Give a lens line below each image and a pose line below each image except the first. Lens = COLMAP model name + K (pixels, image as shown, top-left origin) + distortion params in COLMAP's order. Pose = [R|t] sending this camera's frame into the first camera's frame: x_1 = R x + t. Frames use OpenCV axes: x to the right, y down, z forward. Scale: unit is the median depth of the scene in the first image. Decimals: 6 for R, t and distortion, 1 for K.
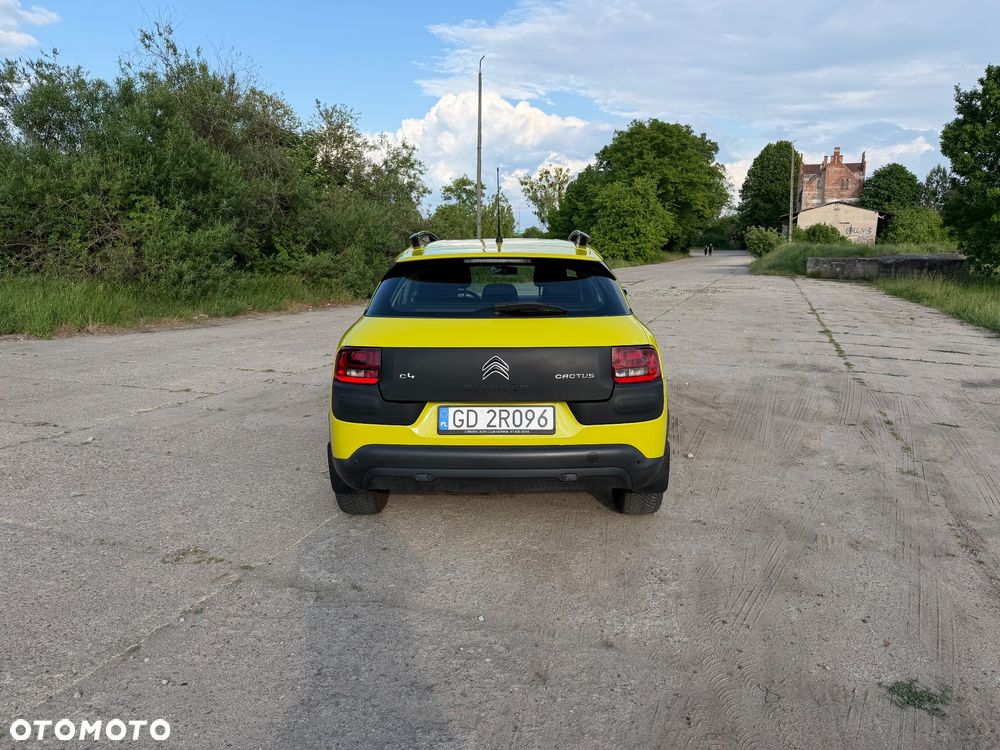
lens RADIAL K [[682.1, 0, 500.0], [0, 682.1, 375.0], [0, 0, 1]] dist [0.063680, -0.078358]
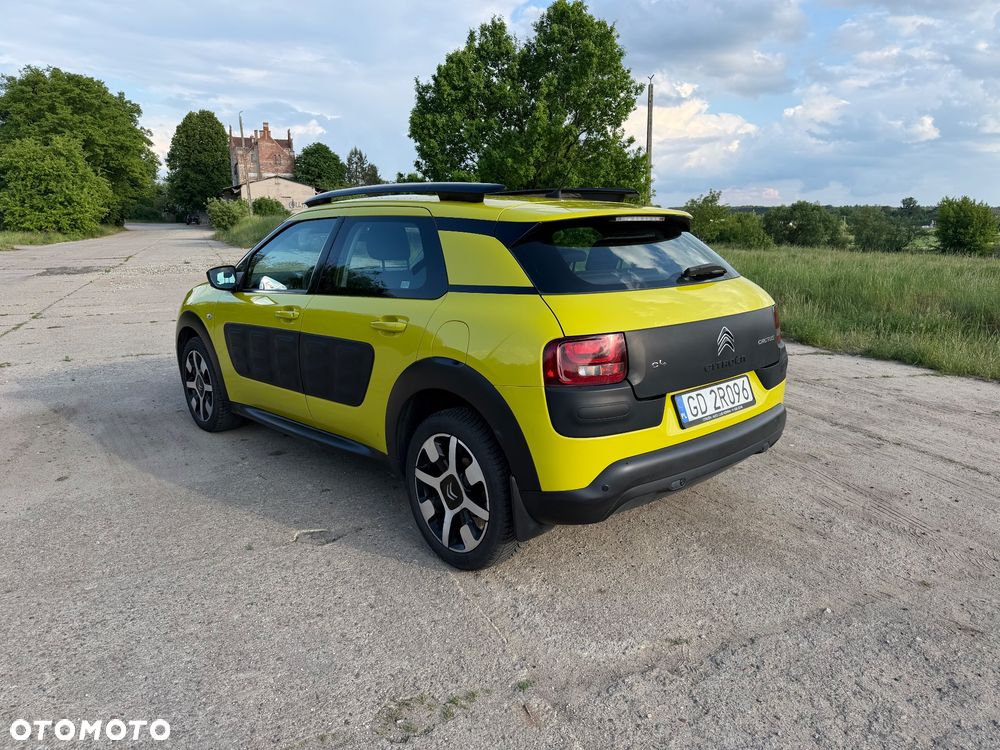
lens RADIAL K [[702.9, 0, 502.2], [0, 702.9, 358.4], [0, 0, 1]] dist [0.031067, -0.032269]
pose [[0.732721, -0.130298, 0.667939, -0.111842], [0.123677, 0.990651, 0.057579, -0.010191], [-0.669196, 0.040420, 0.741986, 0.071498]]
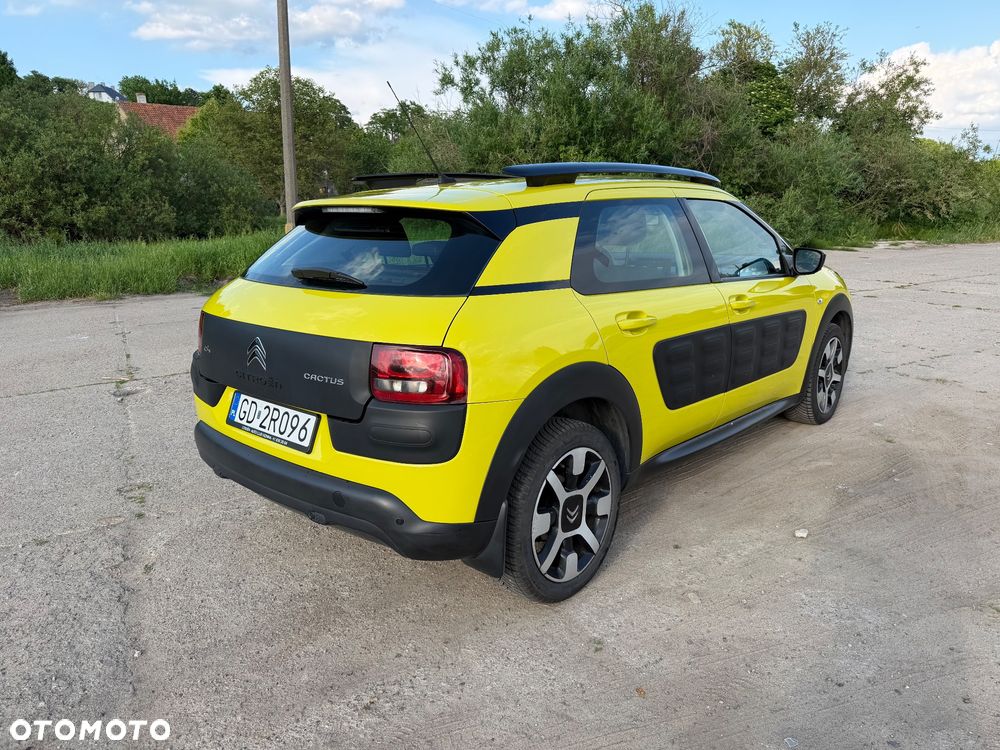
lens RADIAL K [[696.0, 0, 500.0], [0, 696.0, 375.0], [0, 0, 1]] dist [-0.005092, -0.001462]
pose [[0.763963, 0.144179, -0.628946, 0.095131], [-0.097172, 0.989308, 0.108756, -0.013319], [0.637901, -0.021970, 0.769805, 0.078245]]
